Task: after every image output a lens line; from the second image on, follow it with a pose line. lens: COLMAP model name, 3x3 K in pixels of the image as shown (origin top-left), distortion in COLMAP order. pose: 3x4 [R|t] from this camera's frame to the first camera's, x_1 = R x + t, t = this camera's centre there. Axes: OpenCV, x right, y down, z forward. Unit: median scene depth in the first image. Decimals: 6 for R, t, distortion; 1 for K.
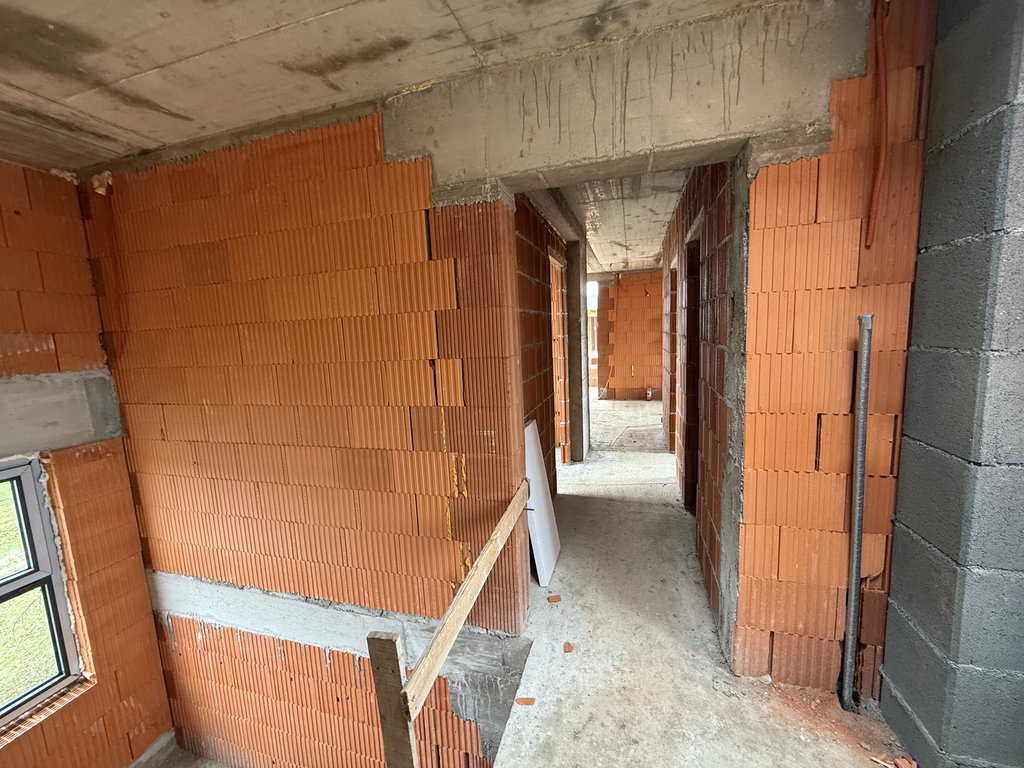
lens RADIAL K [[405.8, 0, 509.5], [0, 405.8, 381.6], [0, 0, 1]] dist [0.000931, -0.000149]
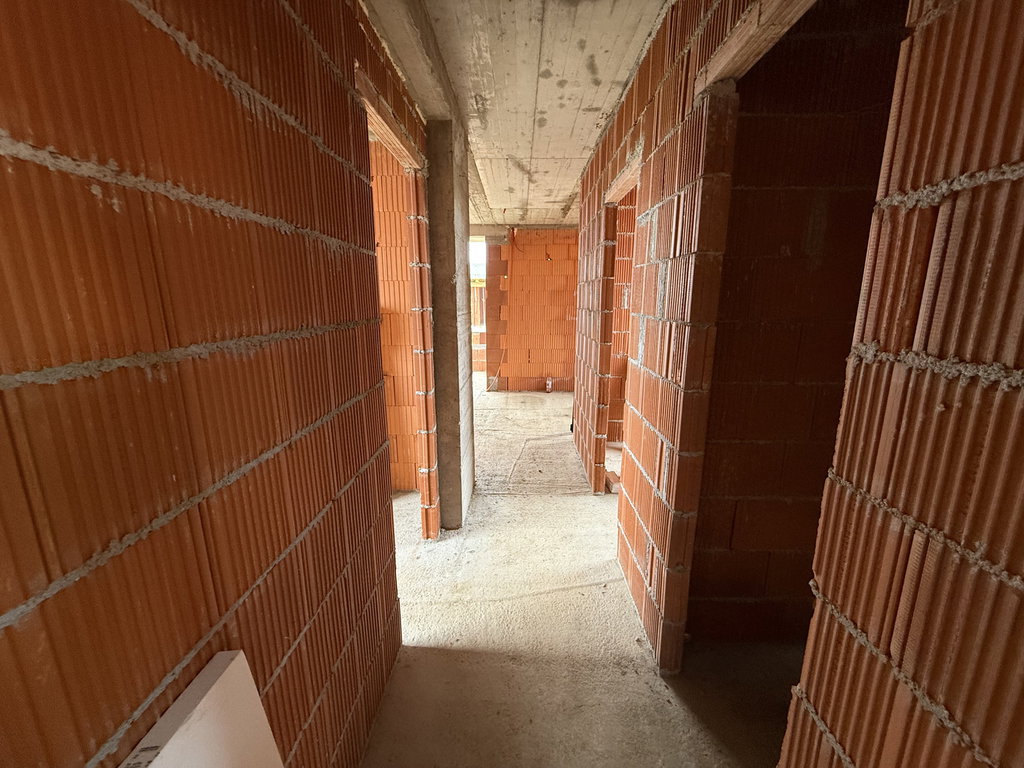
lens RADIAL K [[405.8, 0, 509.5], [0, 405.8, 381.6], [0, 0, 1]] dist [0.000931, -0.000149]
pose [[0.963348, -0.012640, 0.267957, 0.085134], [-0.006195, 0.997575, 0.069329, -0.048567], [-0.268184, -0.068448, 0.960933, 0.395745]]
